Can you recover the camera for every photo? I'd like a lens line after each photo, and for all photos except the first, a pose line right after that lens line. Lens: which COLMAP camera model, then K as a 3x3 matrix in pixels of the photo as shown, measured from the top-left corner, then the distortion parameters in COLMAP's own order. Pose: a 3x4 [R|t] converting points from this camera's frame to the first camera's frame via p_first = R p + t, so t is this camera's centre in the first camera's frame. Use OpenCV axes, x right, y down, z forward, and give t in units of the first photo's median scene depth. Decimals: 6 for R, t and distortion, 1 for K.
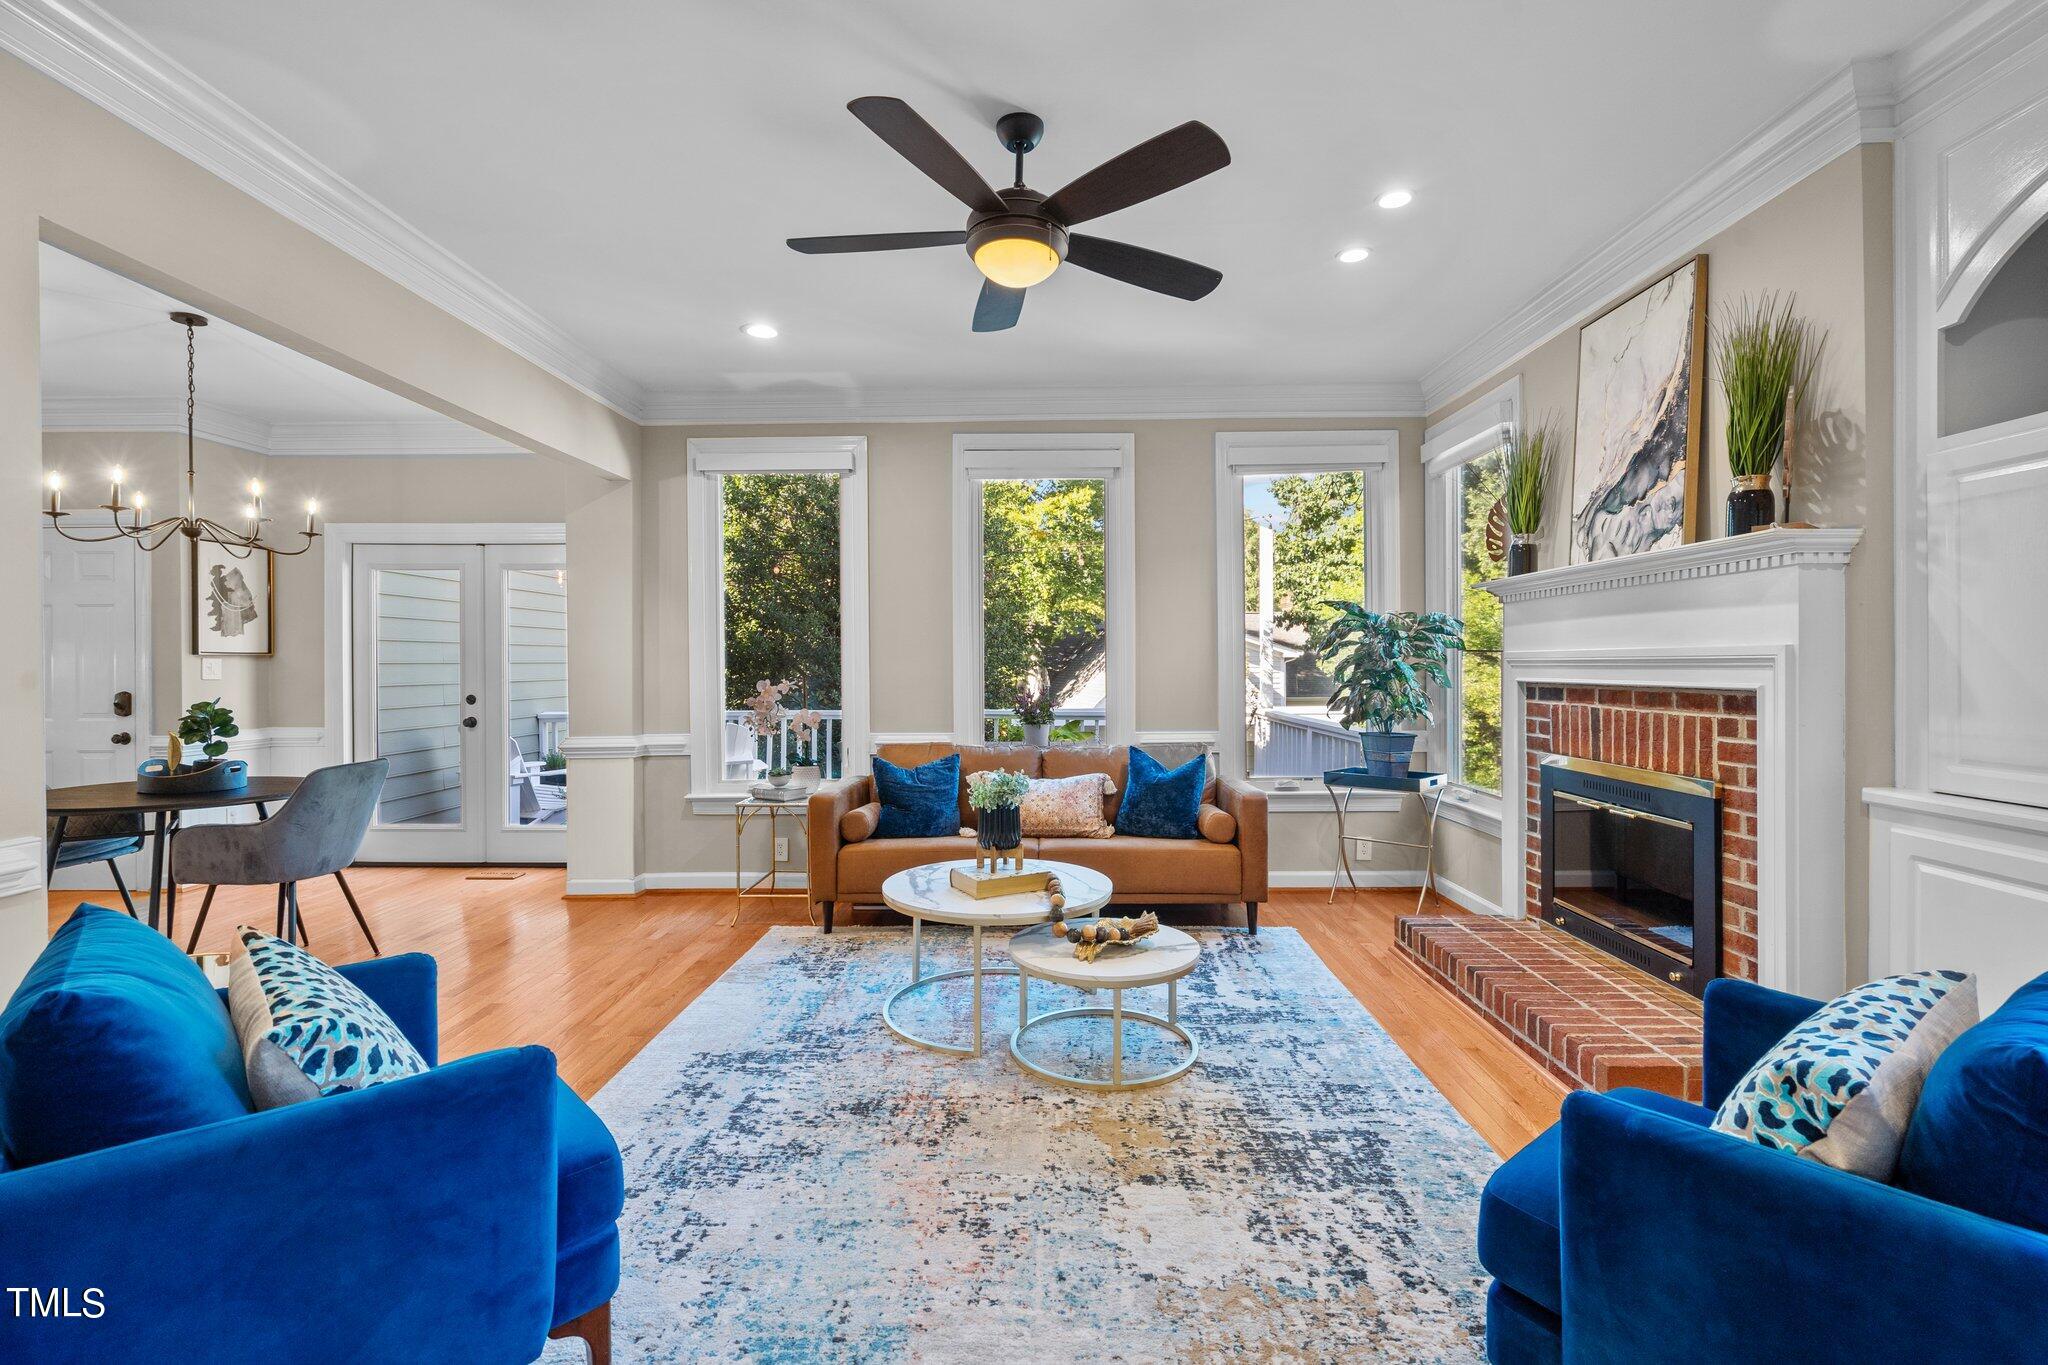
lens RADIAL K [[932.9, 0, 1028.8], [0, 932.9, 667.5], [0, 0, 1]] dist [-0.002220, 0.000795]
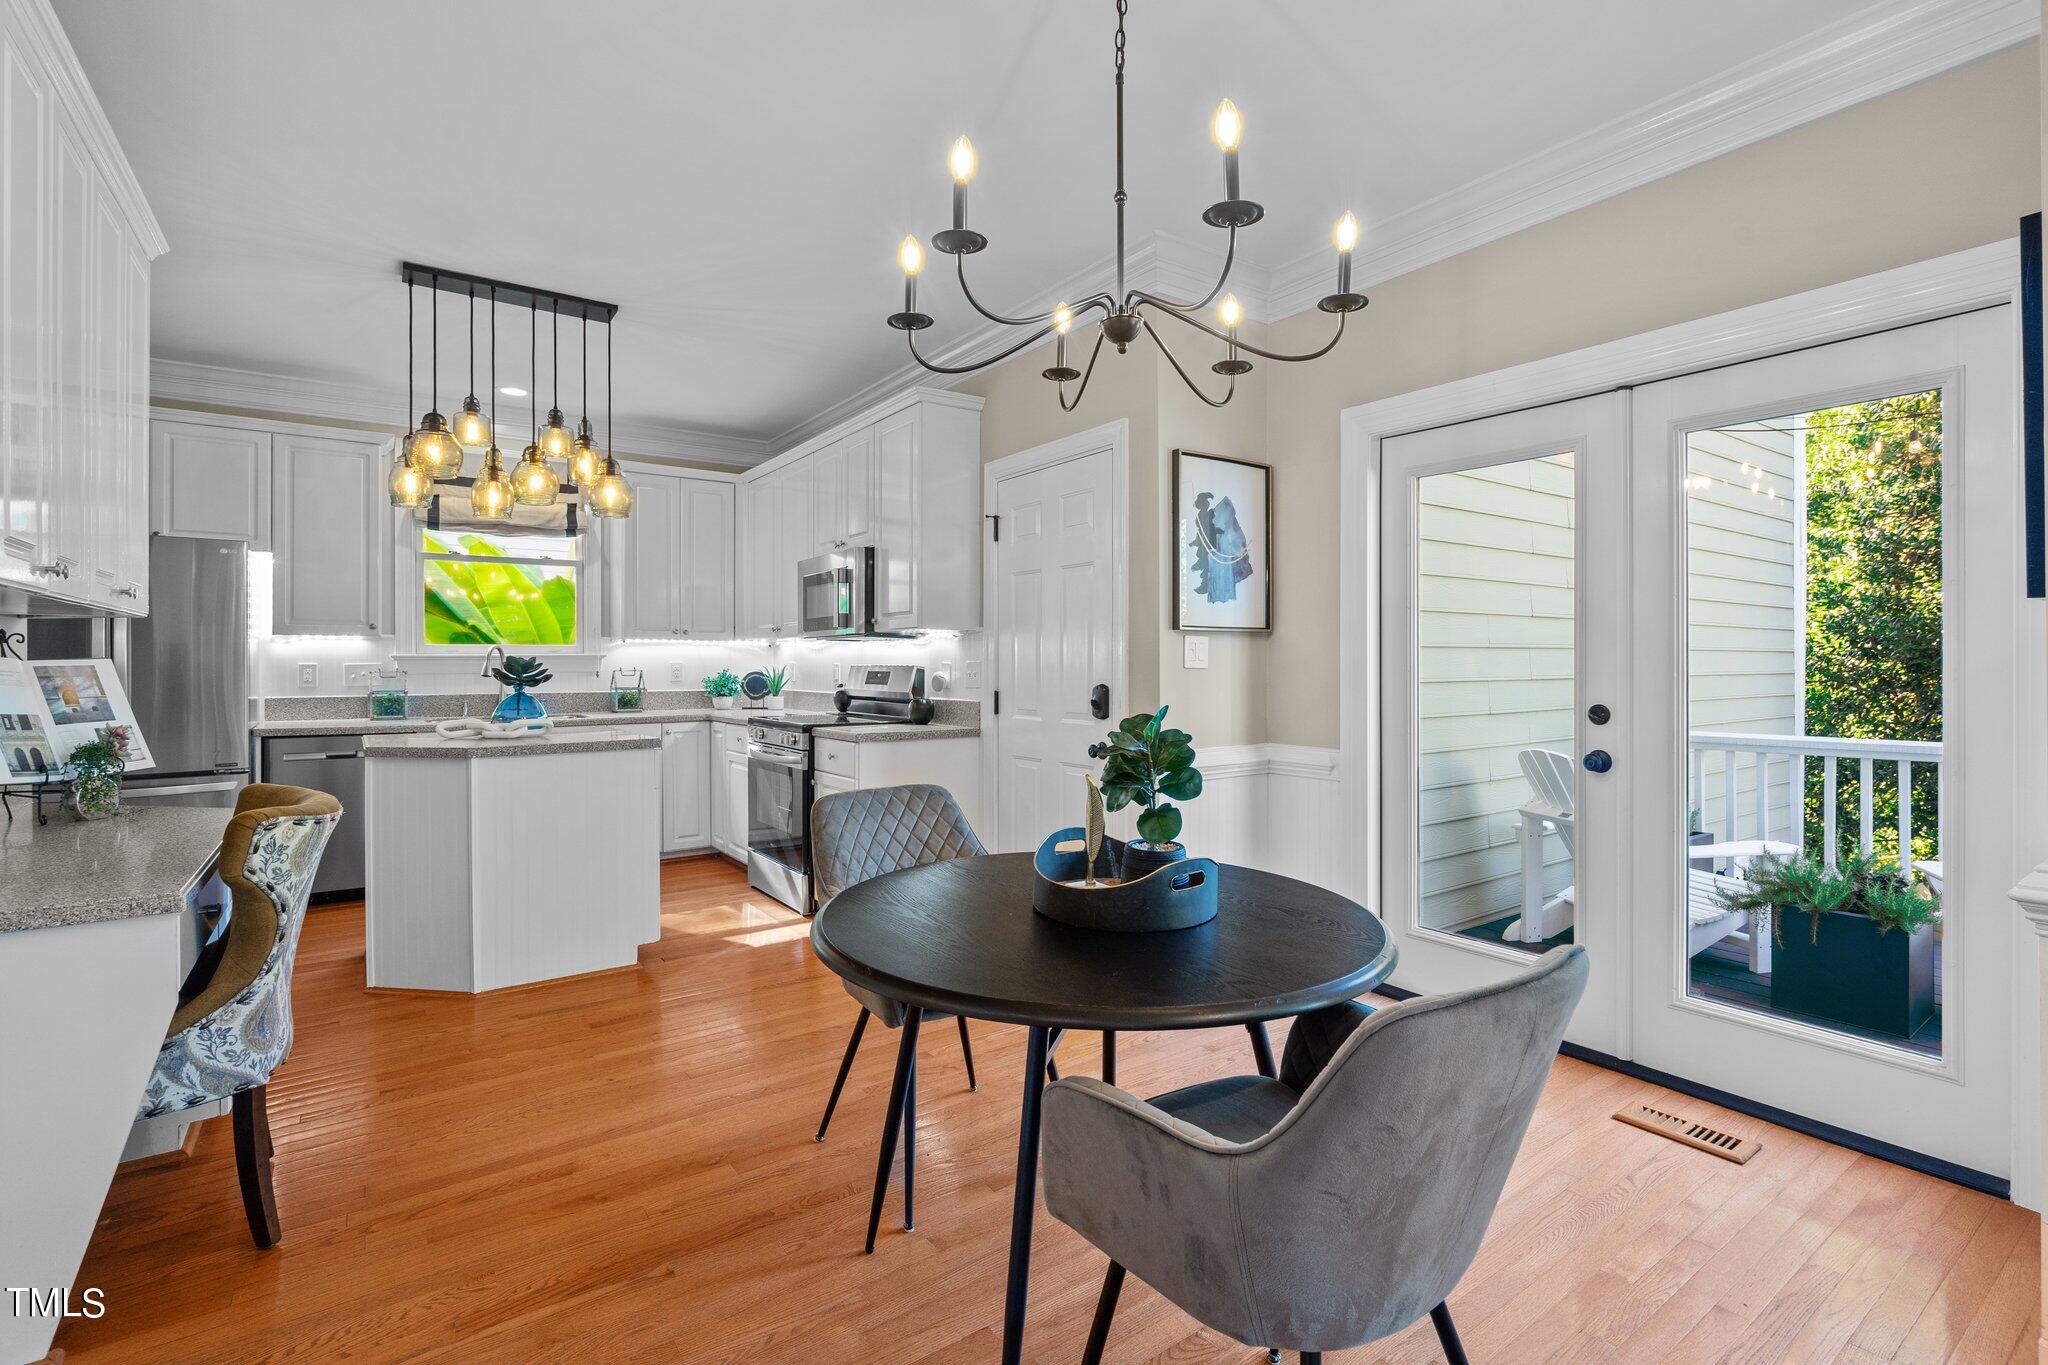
lens RADIAL K [[932.9, 0, 1028.8], [0, 932.9, 667.5], [0, 0, 1]] dist [-0.002220, 0.000795]
pose [[0.590365, 0.007093, -0.807105, -0.418960], [-0.004070, 0.999975, 0.005811, 0.009107], [0.807126, -0.000146, 0.590379, 0.520355]]
